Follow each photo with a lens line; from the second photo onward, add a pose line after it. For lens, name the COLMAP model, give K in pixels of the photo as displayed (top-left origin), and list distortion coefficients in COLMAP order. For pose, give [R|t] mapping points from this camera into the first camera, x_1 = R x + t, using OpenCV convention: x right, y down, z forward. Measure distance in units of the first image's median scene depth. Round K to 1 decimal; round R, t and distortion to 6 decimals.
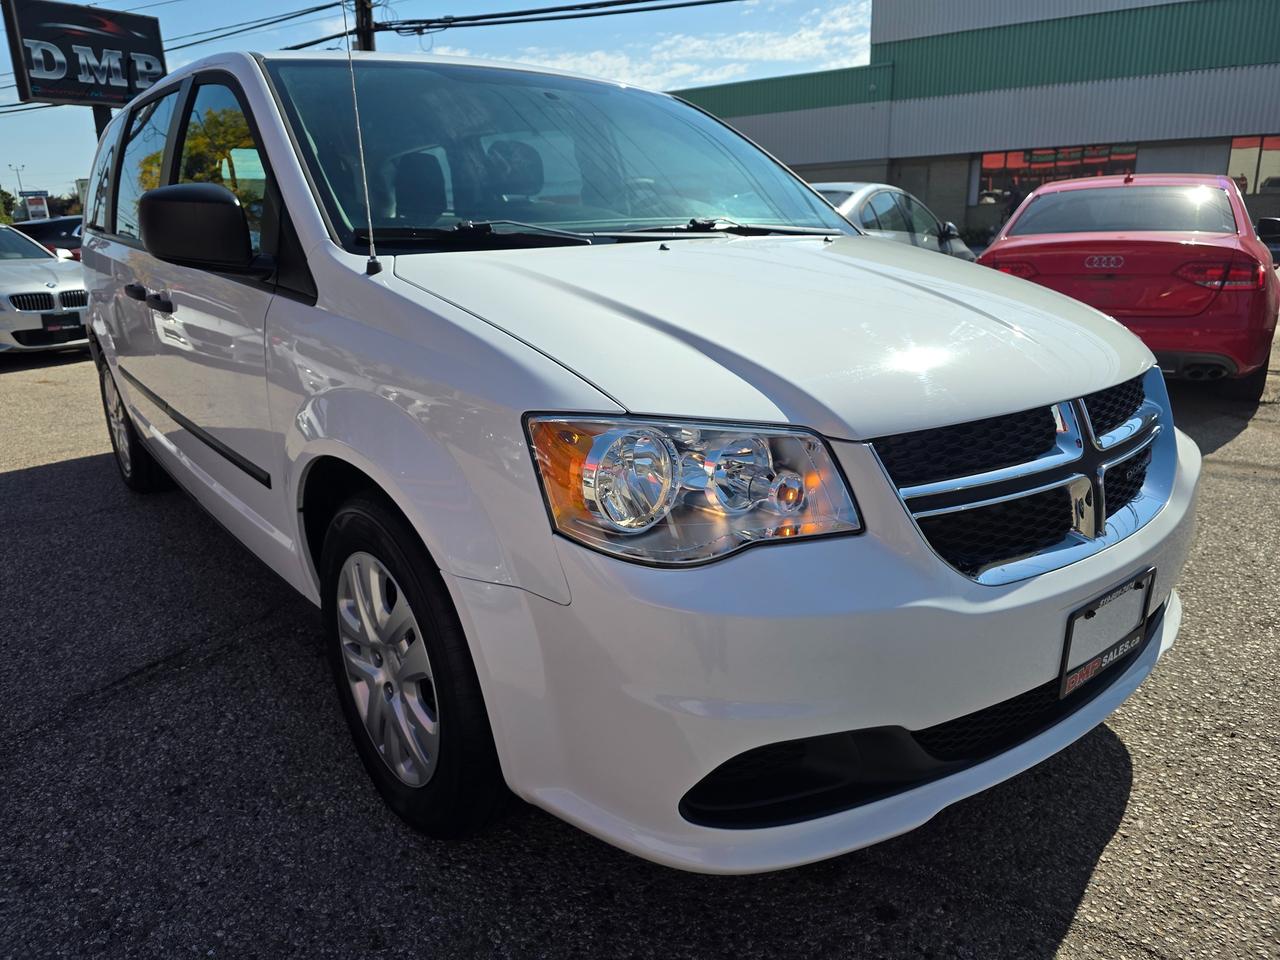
lens RADIAL K [[886.0, 0, 632.4], [0, 886.0, 474.4], [0, 0, 1]] dist [0.045150, -0.049290]
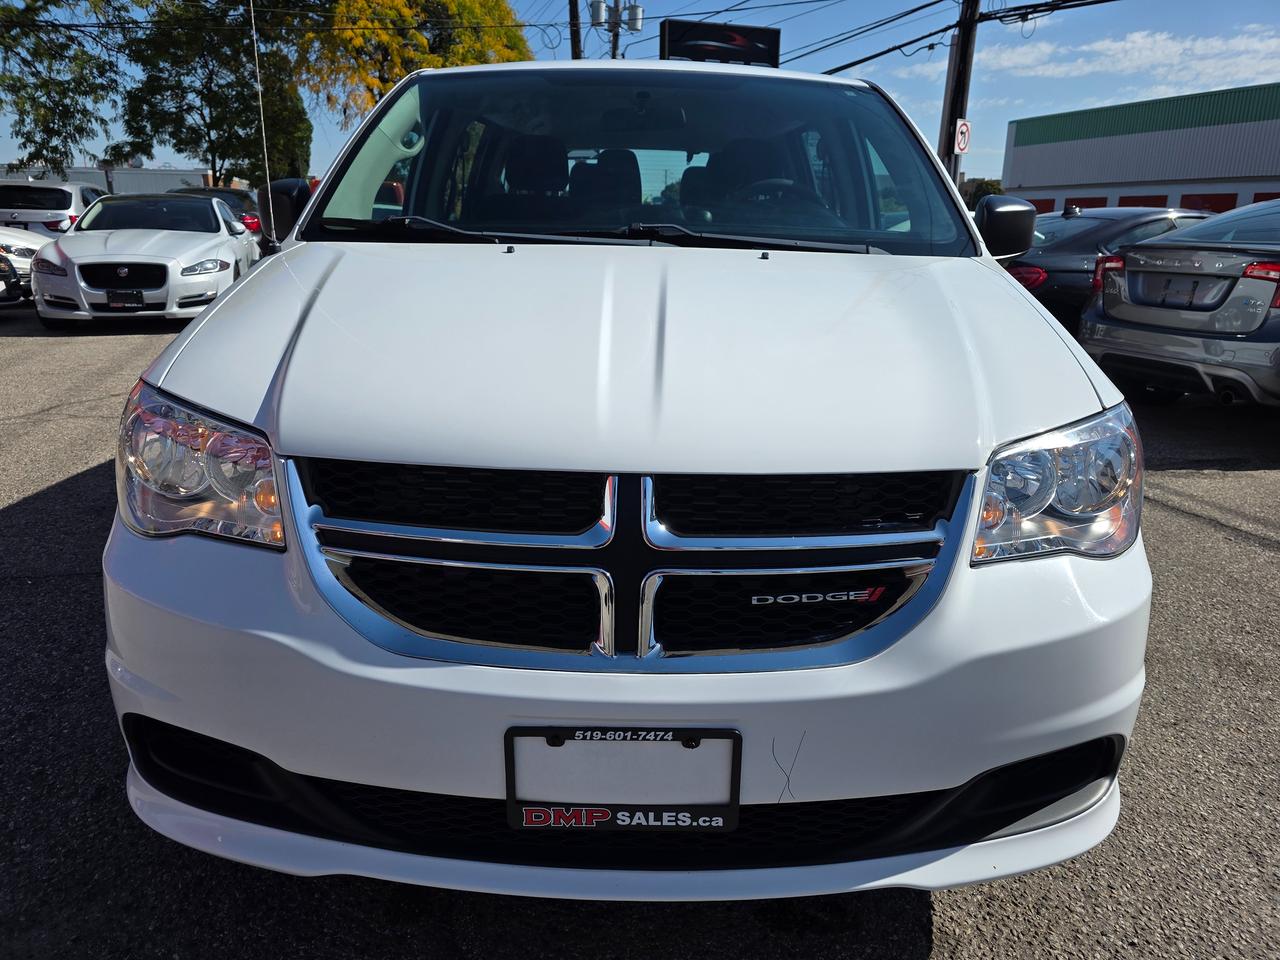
lens RADIAL K [[886.0, 0, 641.7], [0, 886.0, 479.8], [0, 0, 1]] dist [0.045150, -0.049290]
pose [[0.777230, 0.211792, -0.592501, 0.114550], [-0.206165, 0.975387, 0.078213, -0.017027], [0.594483, 0.061363, 0.801764, 0.046368]]
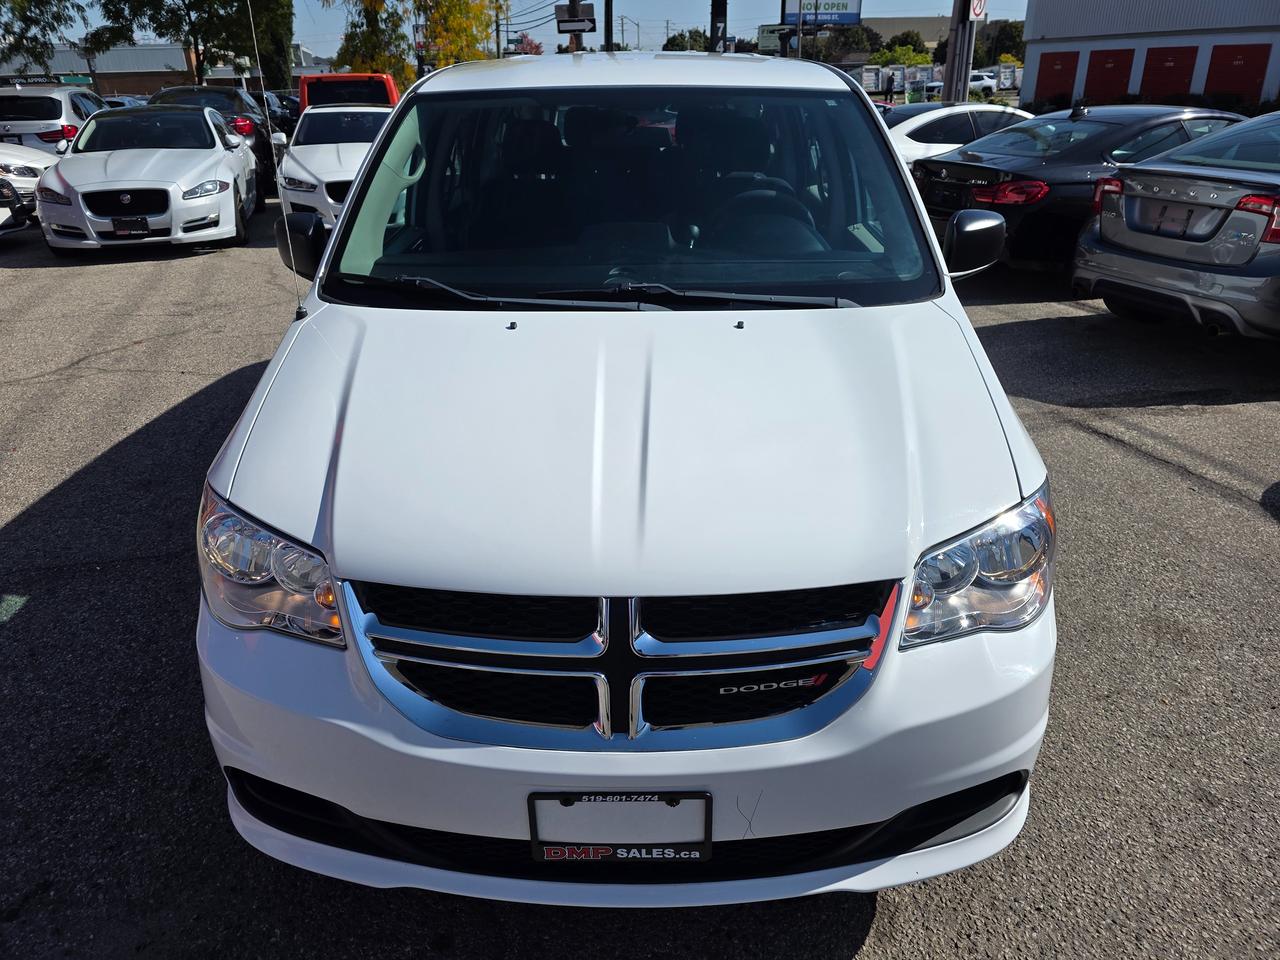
lens RADIAL K [[886.0, 0, 630.8], [0, 886.0, 477.1], [0, 0, 1]] dist [0.045150, -0.049290]
pose [[0.770090, 0.274640, -0.575790, 0.121685], [-0.178651, 0.959313, 0.218637, -0.050392], [0.612409, -0.065505, 0.787822, 0.031157]]
